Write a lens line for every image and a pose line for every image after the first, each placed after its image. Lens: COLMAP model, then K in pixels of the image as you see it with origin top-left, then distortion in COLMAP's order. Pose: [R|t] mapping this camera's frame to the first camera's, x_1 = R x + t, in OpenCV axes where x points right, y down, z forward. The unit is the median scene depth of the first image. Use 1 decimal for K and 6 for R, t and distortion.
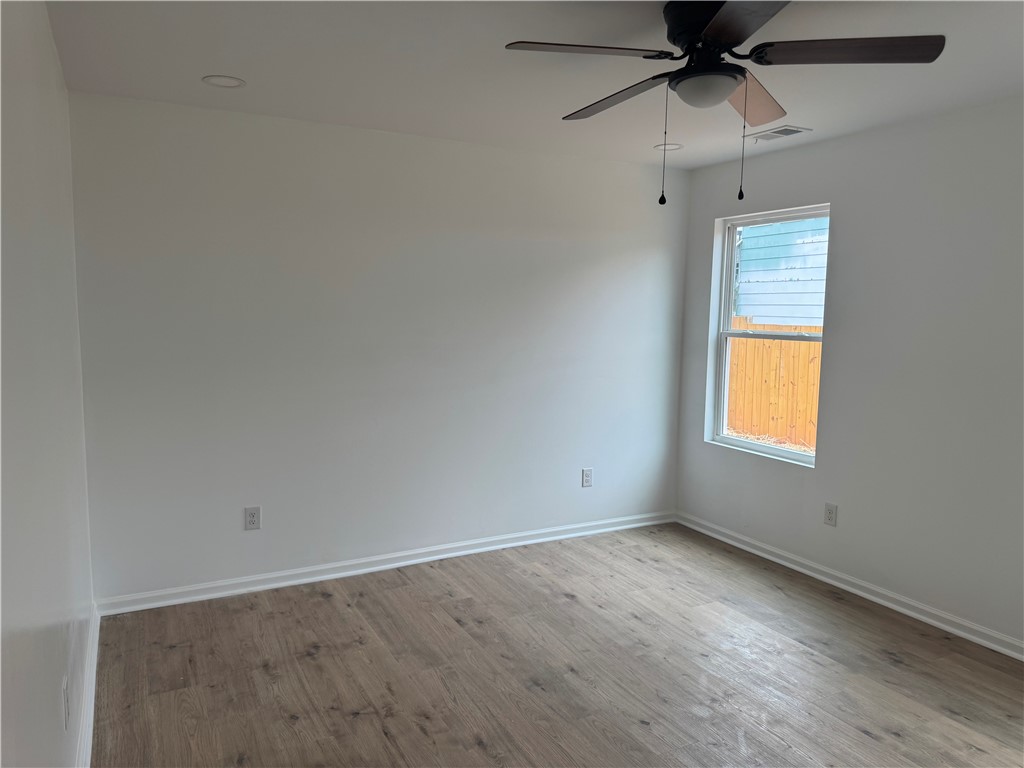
lens RADIAL K [[723.3, 0, 512.0], [0, 723.3, 384.0], [0, 0, 1]] dist [0.052429, -0.056371]
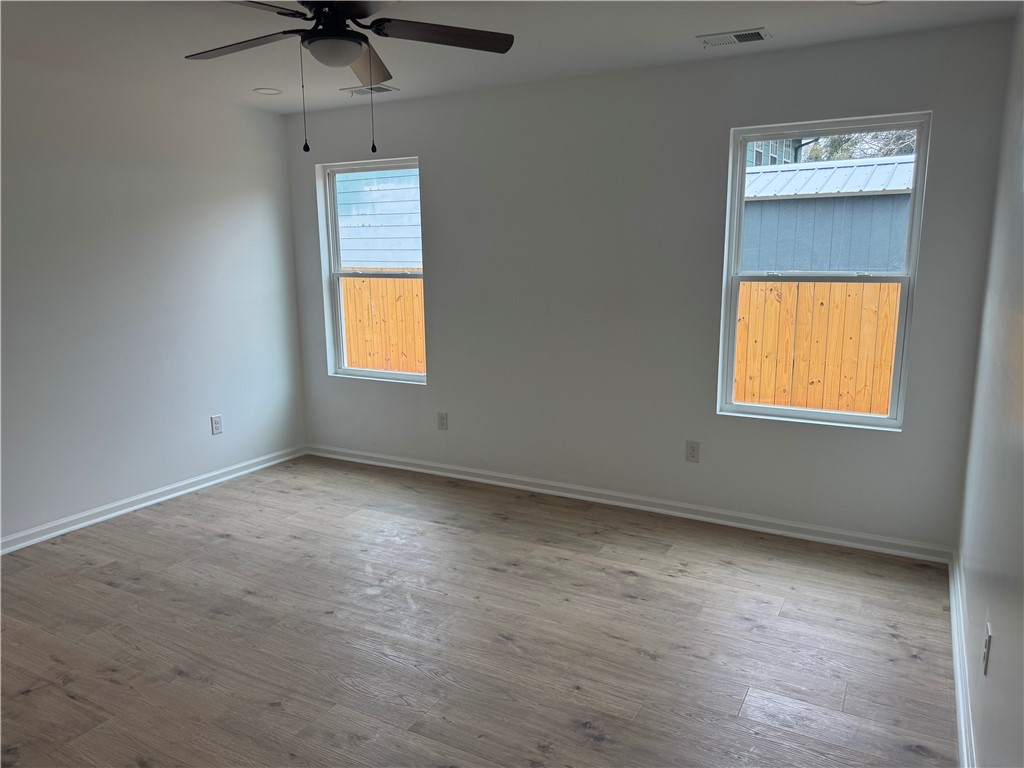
lens RADIAL K [[723.3, 0, 512.0], [0, 723.3, 384.0], [0, 0, 1]] dist [0.052429, -0.056371]
pose [[0.841493, -0.117851, 0.527257, -0.109276], [0.079922, 0.992335, 0.094250, 0.017621], [-0.534323, -0.037171, 0.844462, -0.085416]]
